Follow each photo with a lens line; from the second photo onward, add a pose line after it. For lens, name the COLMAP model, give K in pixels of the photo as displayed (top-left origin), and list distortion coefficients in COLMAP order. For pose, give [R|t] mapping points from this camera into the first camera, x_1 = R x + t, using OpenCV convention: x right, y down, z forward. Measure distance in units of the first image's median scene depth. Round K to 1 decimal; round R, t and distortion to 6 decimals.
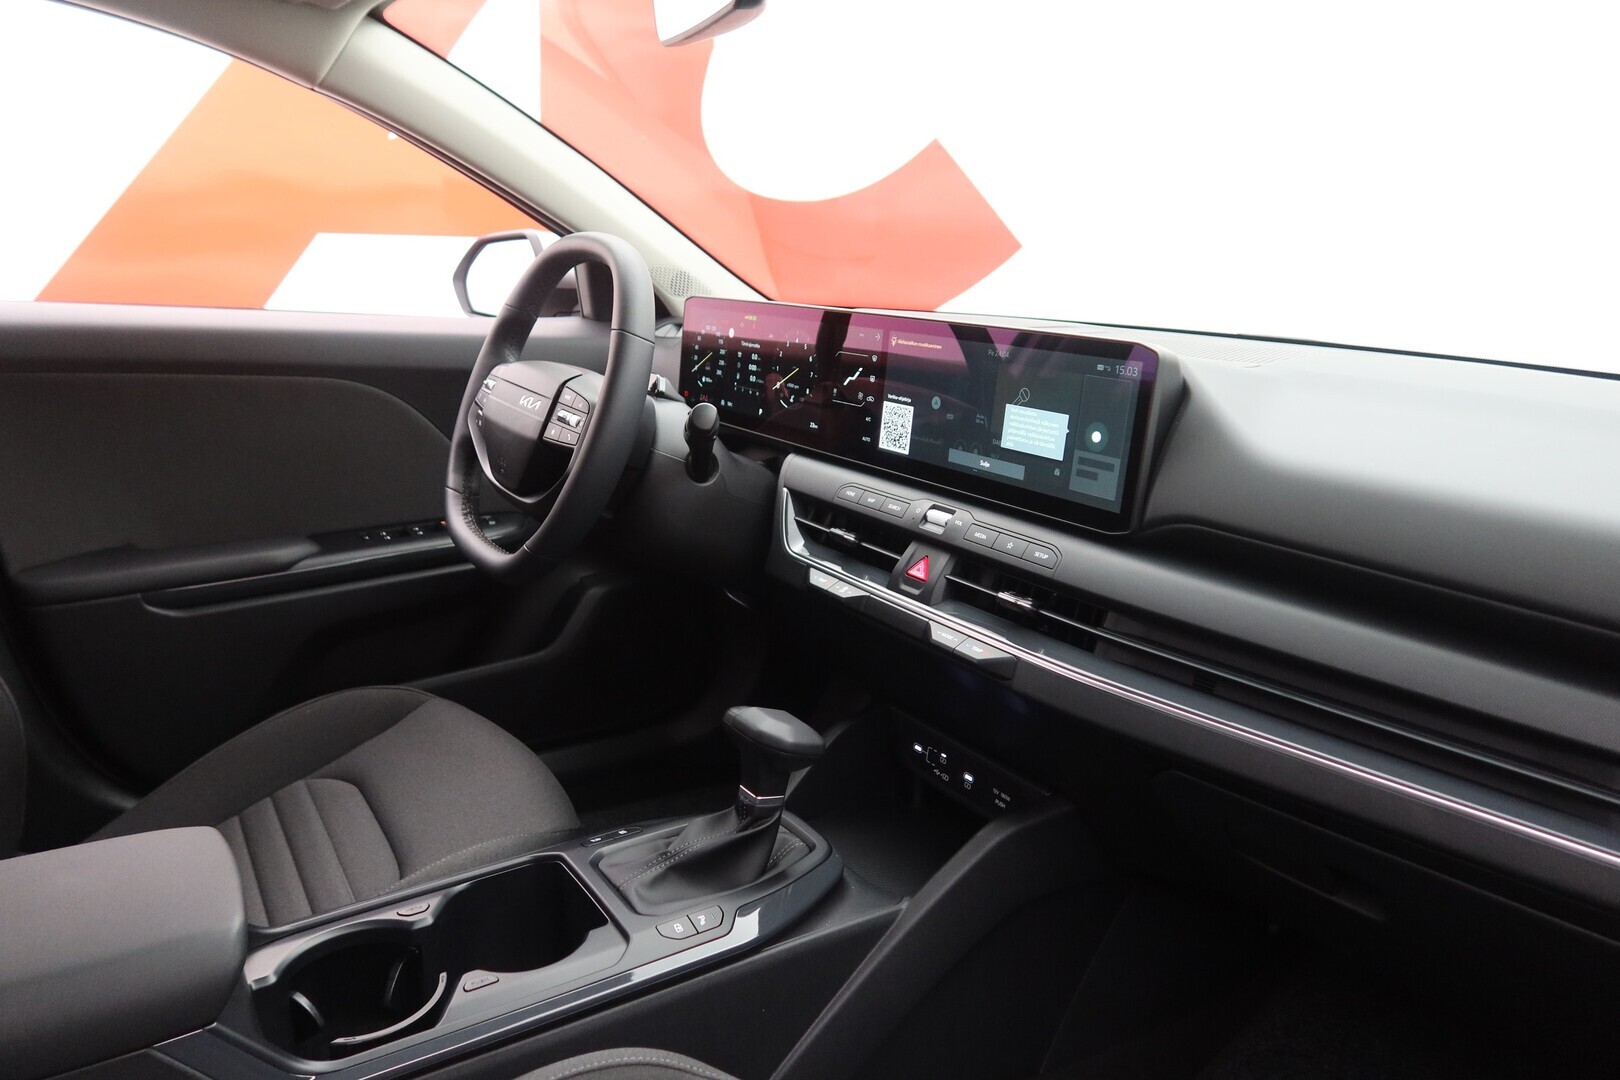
lens RADIAL K [[1184.0, 0, 812.6], [0, 1184.0, 543.2], [0, 0, 1]] dist [-0.014794, -0.005734]
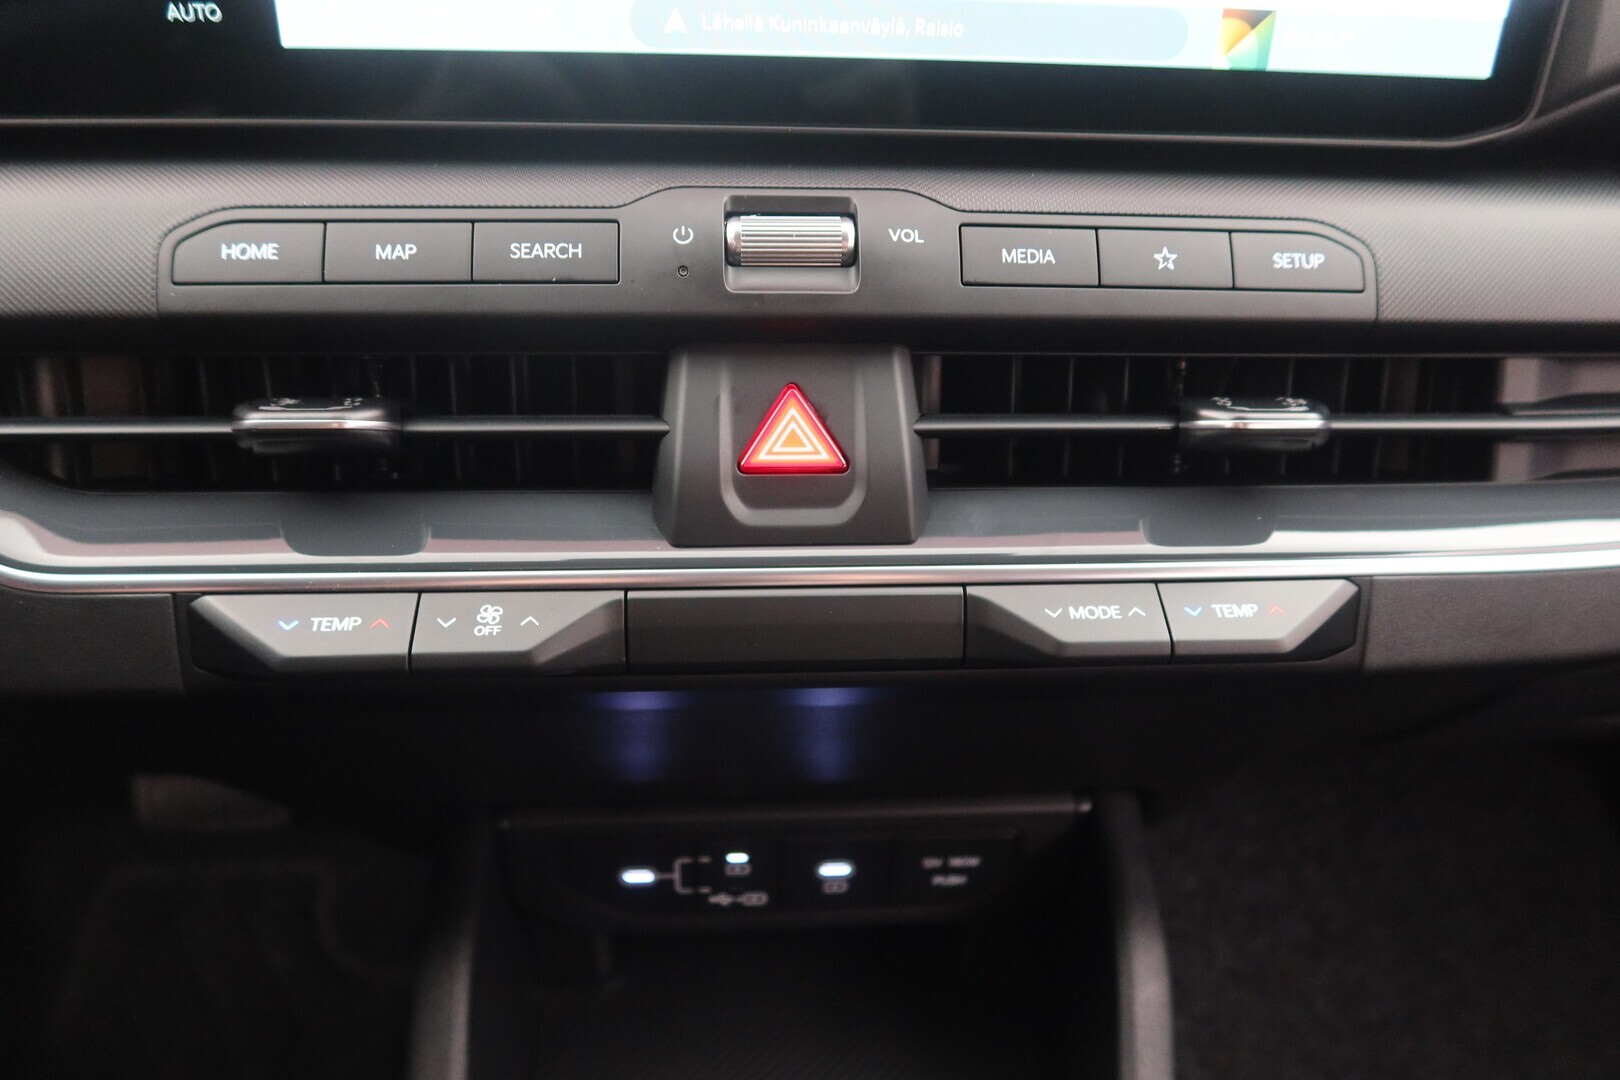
lens RADIAL K [[1101.8, 0, 812.7], [0, 1101.8, 547.0], [0, 0, 1]] dist [-0.013942, -0.001599]
pose [[0.491250, -0.436561, 0.753716, -0.116557], [0.202590, 0.898863, 0.388590, -0.055629], [-0.847131, -0.038200, 0.530010, 0.846215]]
